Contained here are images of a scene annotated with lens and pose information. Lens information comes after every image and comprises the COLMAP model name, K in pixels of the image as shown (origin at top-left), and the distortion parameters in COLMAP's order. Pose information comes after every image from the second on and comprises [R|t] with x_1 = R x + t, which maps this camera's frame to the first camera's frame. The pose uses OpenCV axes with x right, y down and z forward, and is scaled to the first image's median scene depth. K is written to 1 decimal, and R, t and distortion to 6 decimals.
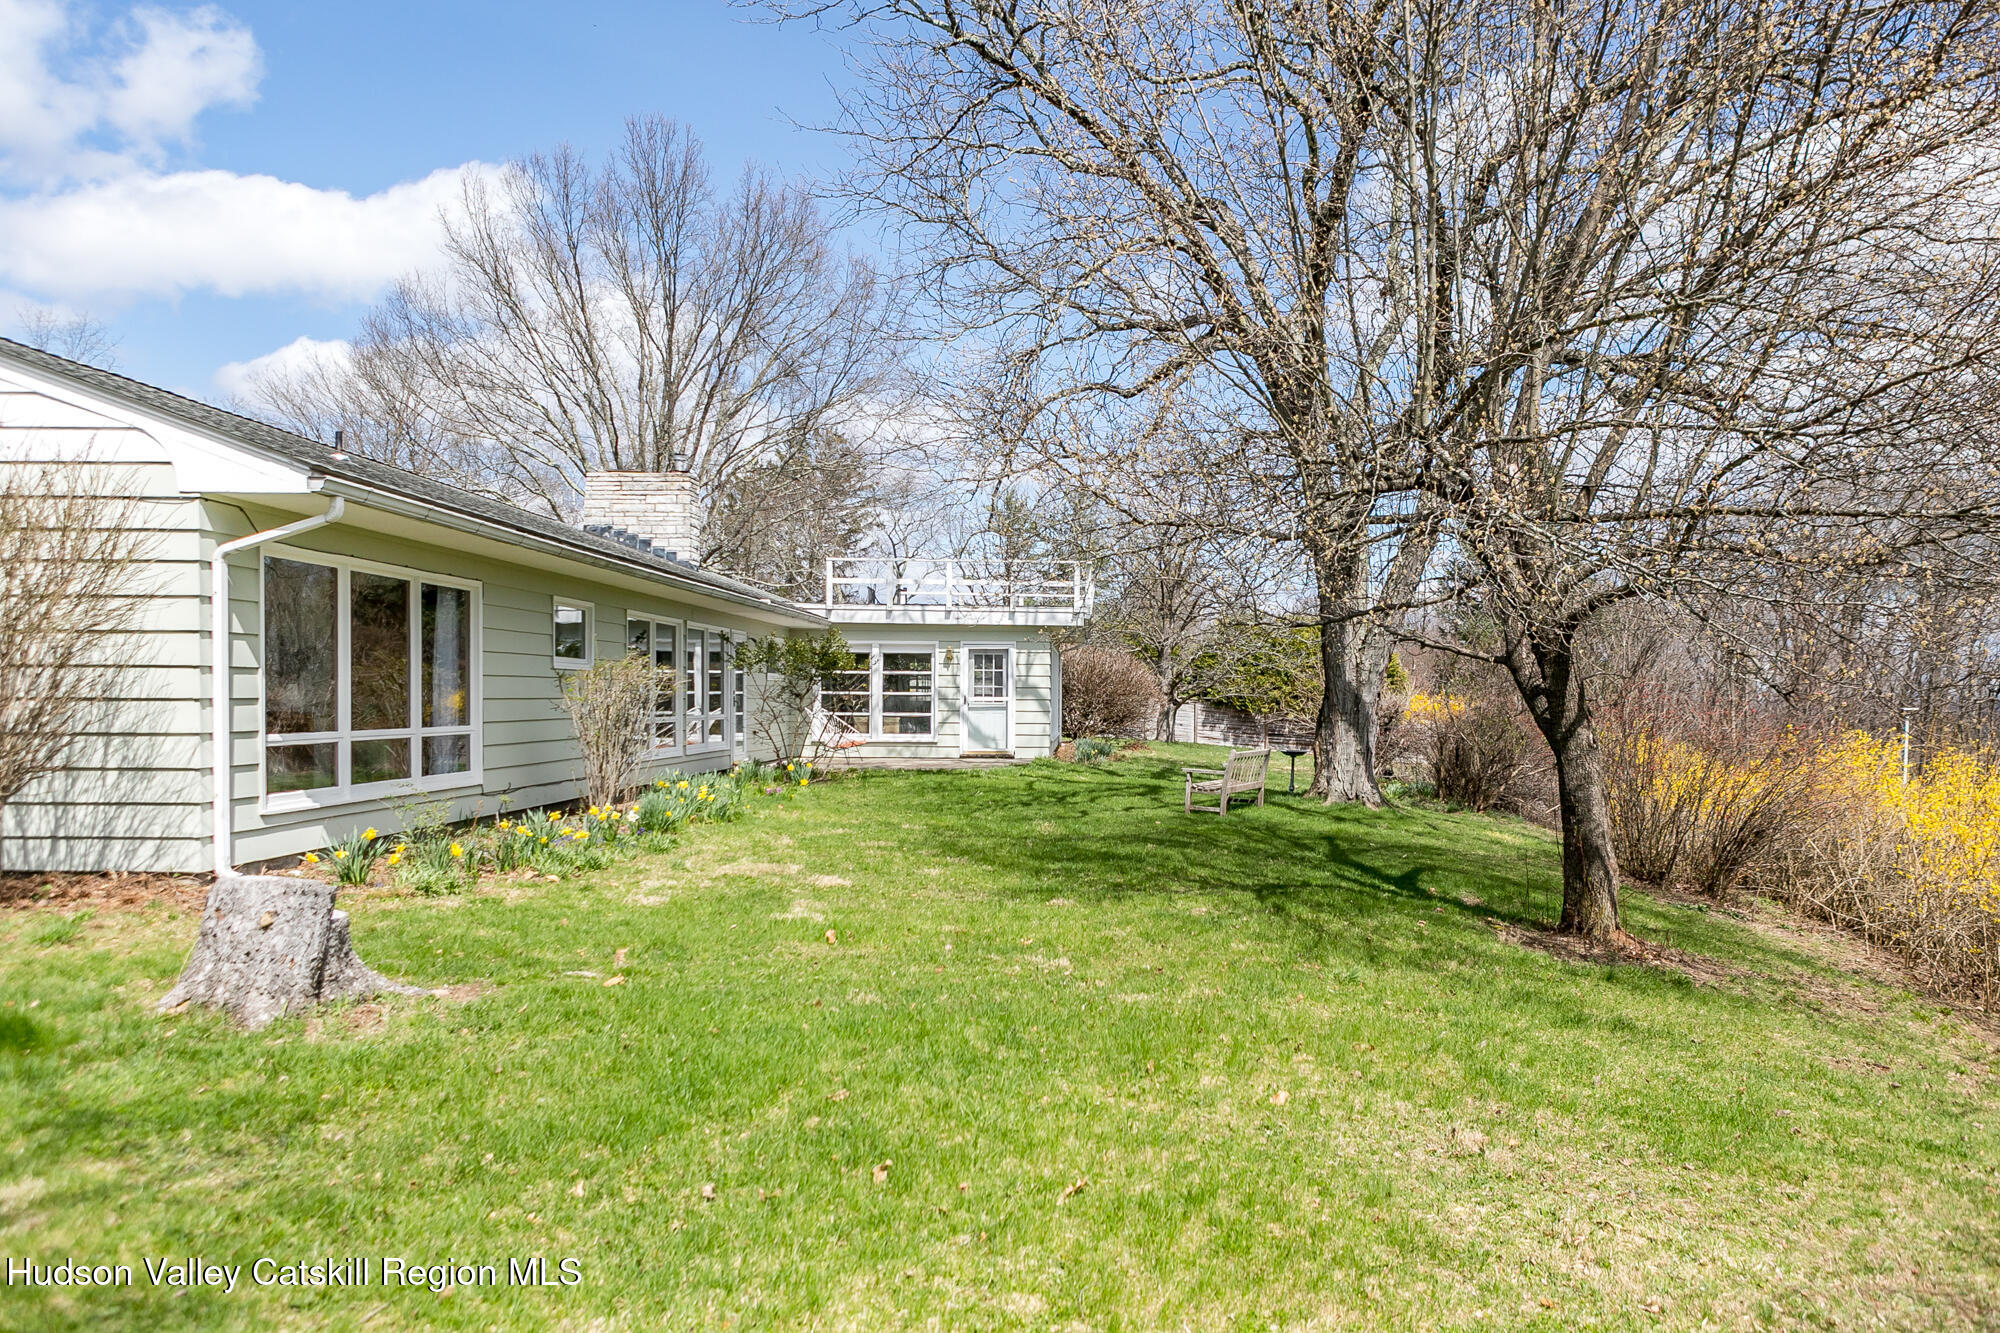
lens RADIAL K [[1436.2, 0, 1105.1], [0, 1436.2, 708.8], [0, 0, 1]] dist [0.003061, -0.000200]
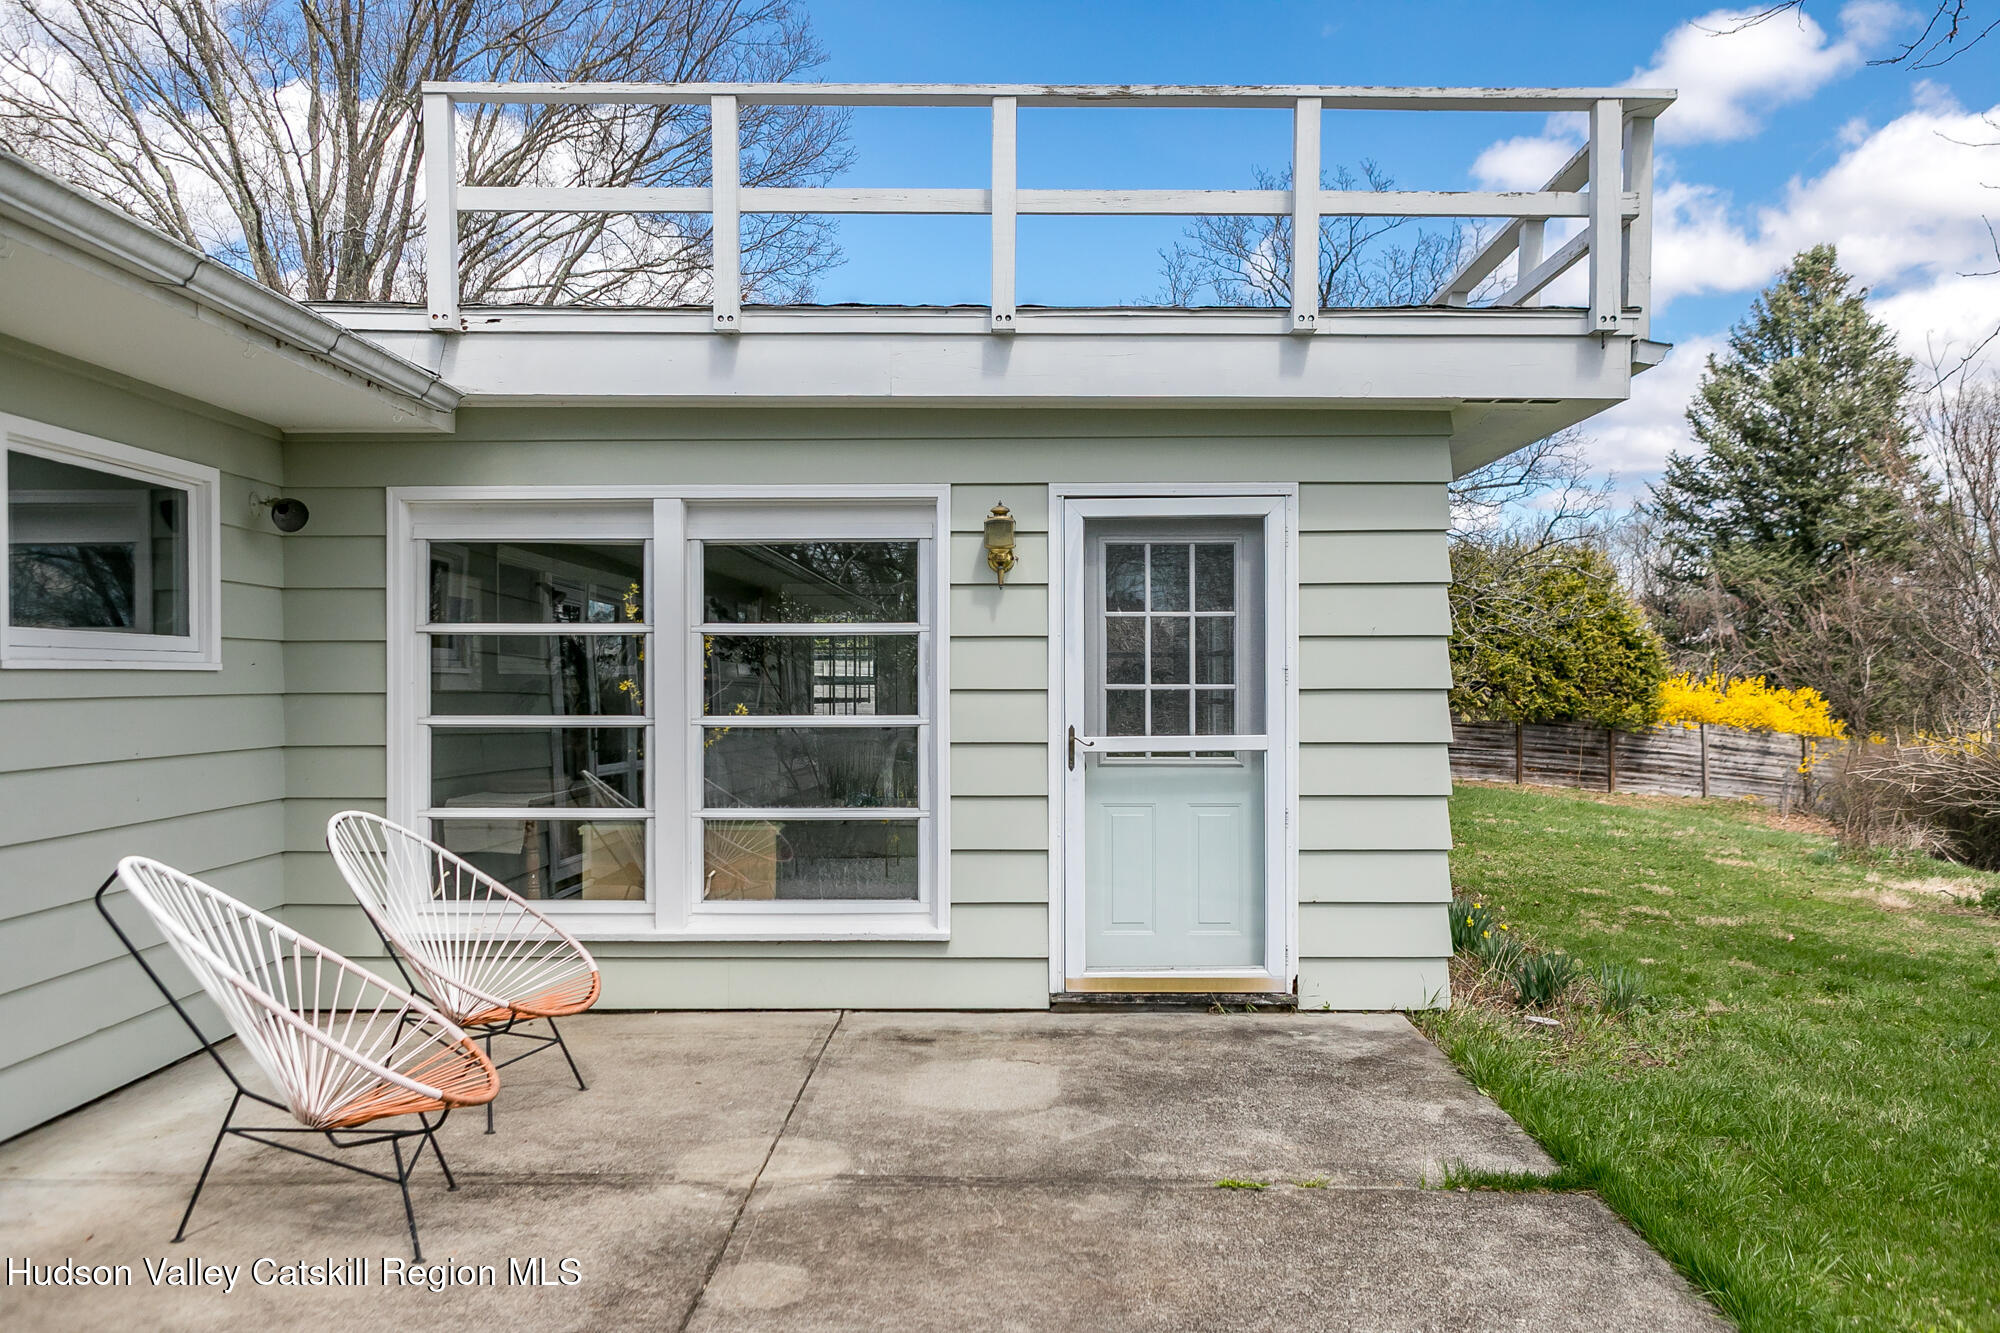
lens RADIAL K [[1597.2, 0, 1000.0], [0, 1597.2, 666.5], [0, 0, 1]] dist [0.014925, 0.000662]
pose [[0.999842, -0.007747, -0.016008, -0.104894], [0.007492, 0.999845, -0.015928, -0.015188], [0.016128, 0.015805, 0.999745, 0.756030]]
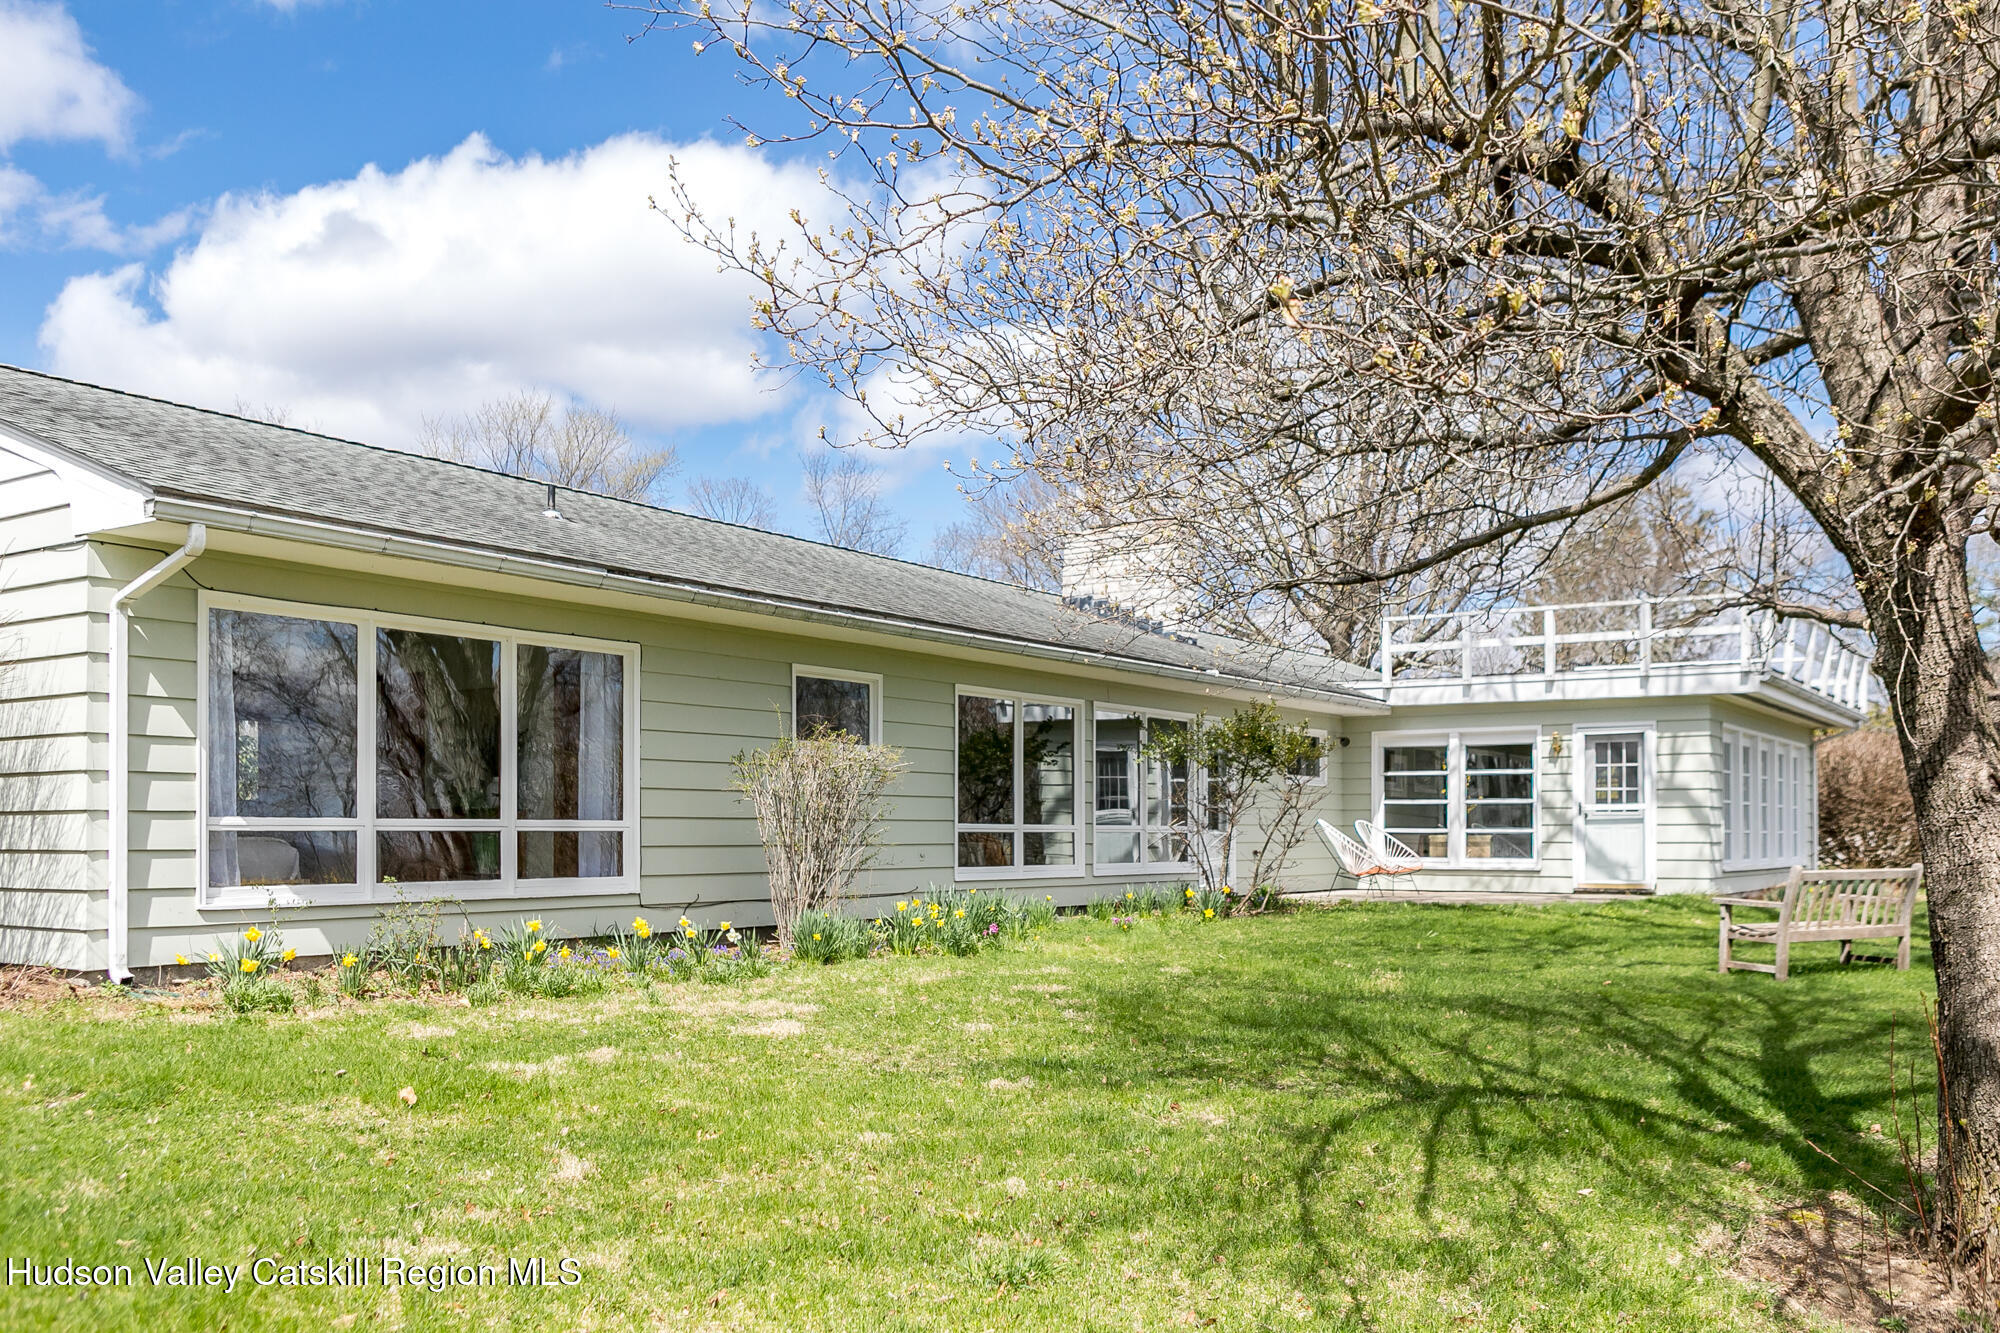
lens RADIAL K [[1737.8, 0, 998.9], [0, 1737.8, 810.4], [0, 0, 1]] dist [-0.003969, -0.001751]
pose [[0.824325, -0.014869, -0.565921, 0.145073], [0.000869, 0.999687, -0.025000, 0.015209], [0.566116, 0.020116, 0.824080, 0.154760]]
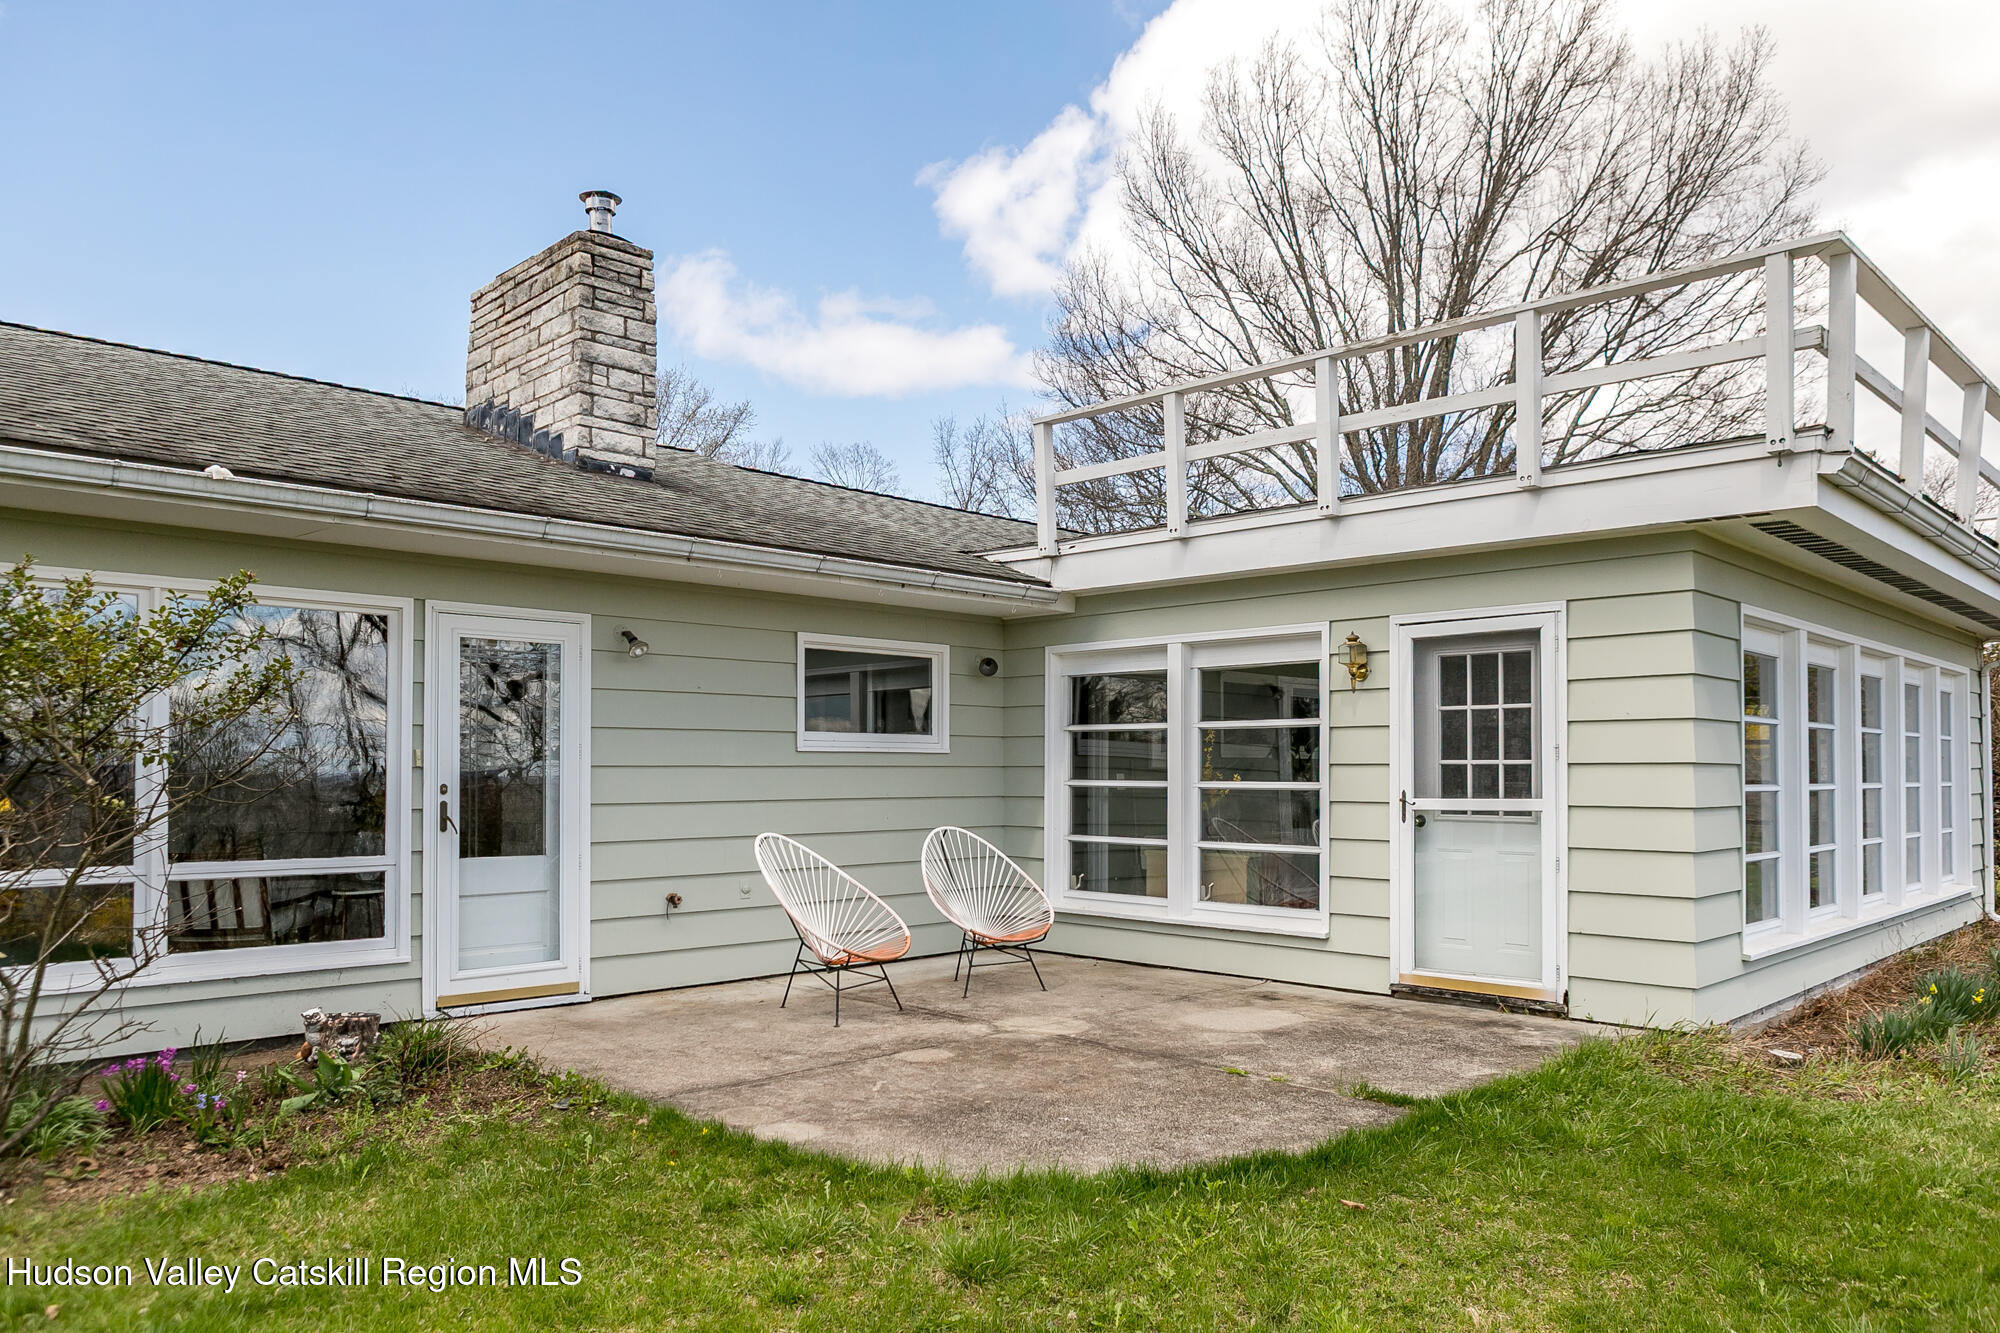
lens RADIAL K [[1387.3, 0, 1003.7], [0, 1387.3, 728.8], [0, 0, 1]] dist [-0.030954, -0.000622]
pose [[0.699053, -0.025730, -0.714607, 0.053693], [-0.004424, 0.999178, -0.040304, -0.010683], [0.715057, 0.031336, 0.698364, 0.736261]]
